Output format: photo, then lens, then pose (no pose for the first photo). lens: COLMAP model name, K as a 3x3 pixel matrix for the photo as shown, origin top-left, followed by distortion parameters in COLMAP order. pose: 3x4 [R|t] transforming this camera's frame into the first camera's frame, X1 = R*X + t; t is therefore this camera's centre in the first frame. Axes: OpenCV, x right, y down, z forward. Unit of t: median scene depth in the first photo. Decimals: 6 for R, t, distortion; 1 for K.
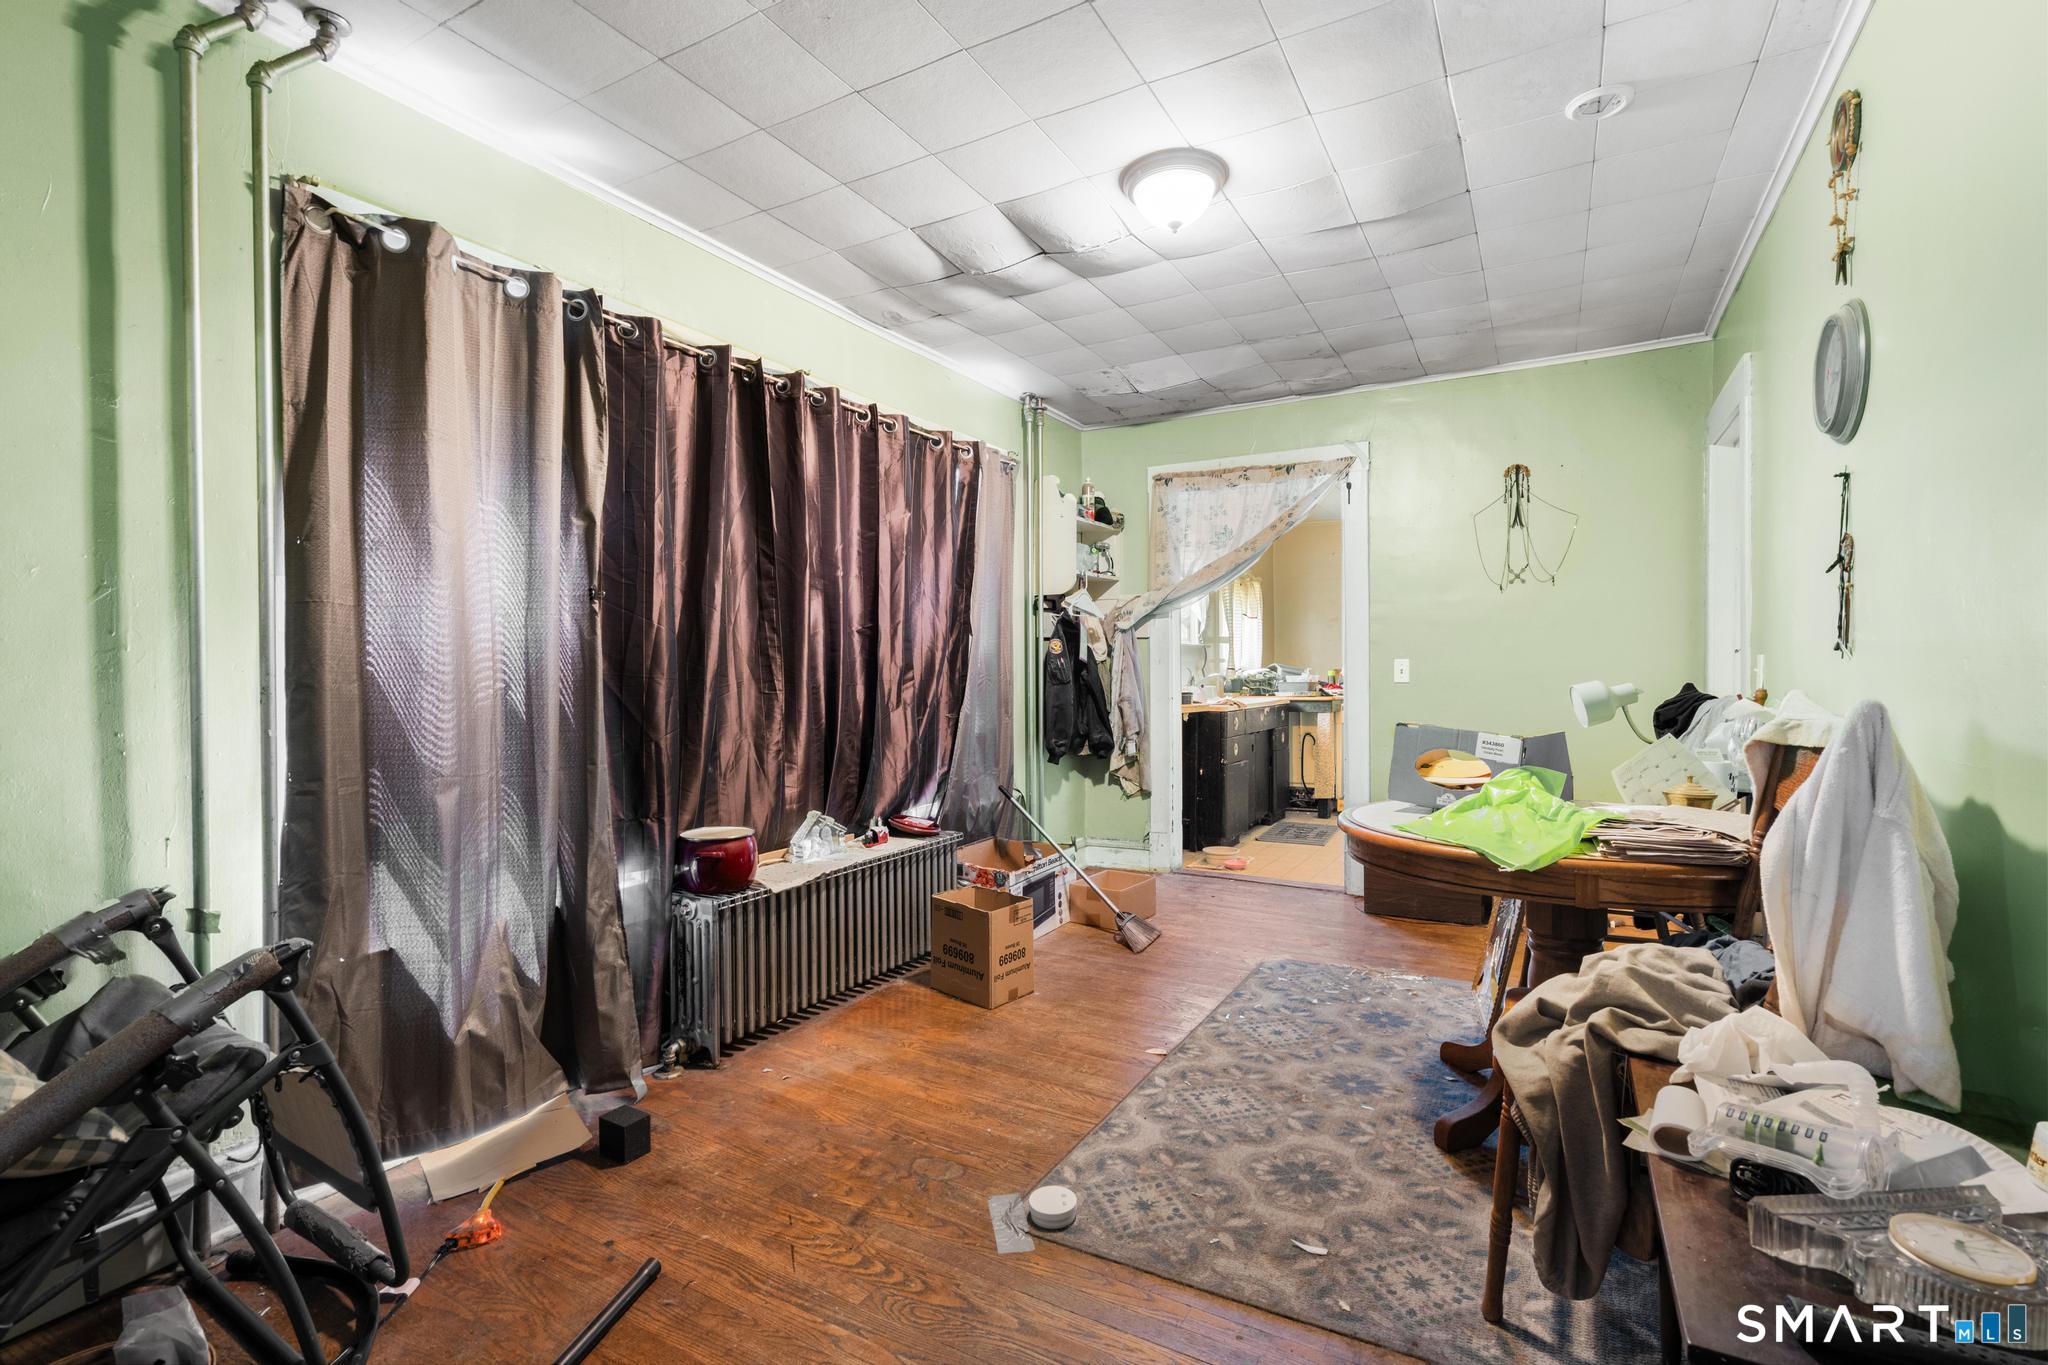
lens RADIAL K [[933.3, 0, 1026.3], [0, 933.3, 682.2], [0, 0, 1]] dist [-0.005298, 0.003054]
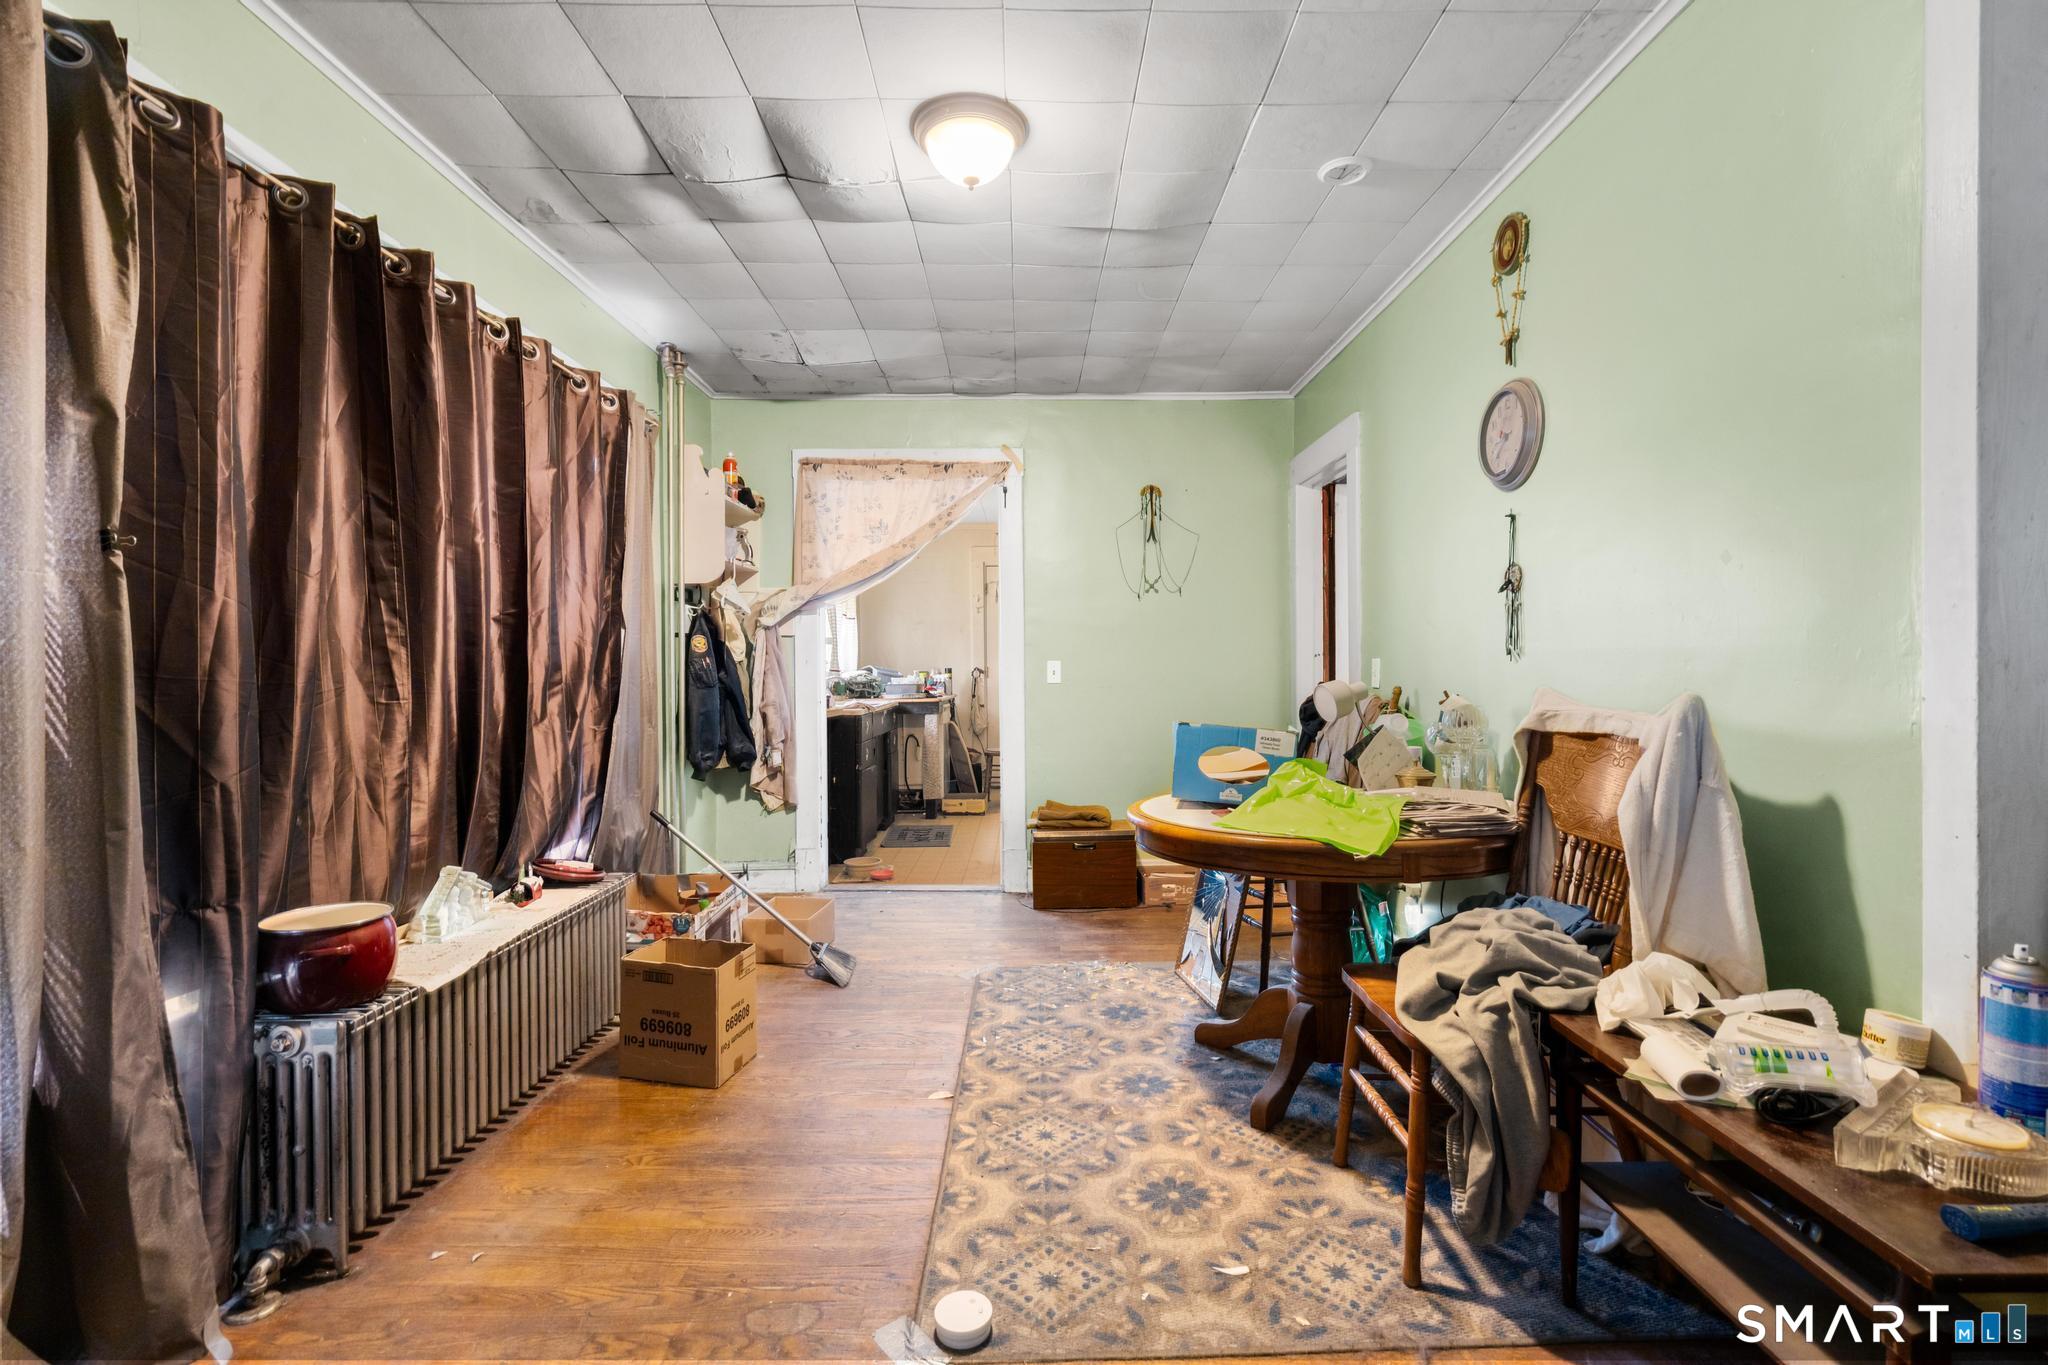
lens RADIAL K [[933.3, 0, 1032.2], [0, 933.3, 677.4], [0, 0, 1]] dist [-0.005298, 0.003054]
pose [[0.861451, -0.002437, 0.507834, -0.236222], [0.006237, 0.999964, -0.005782, -0.000557], [-0.507802, 0.008148, 0.861436, 0.177697]]
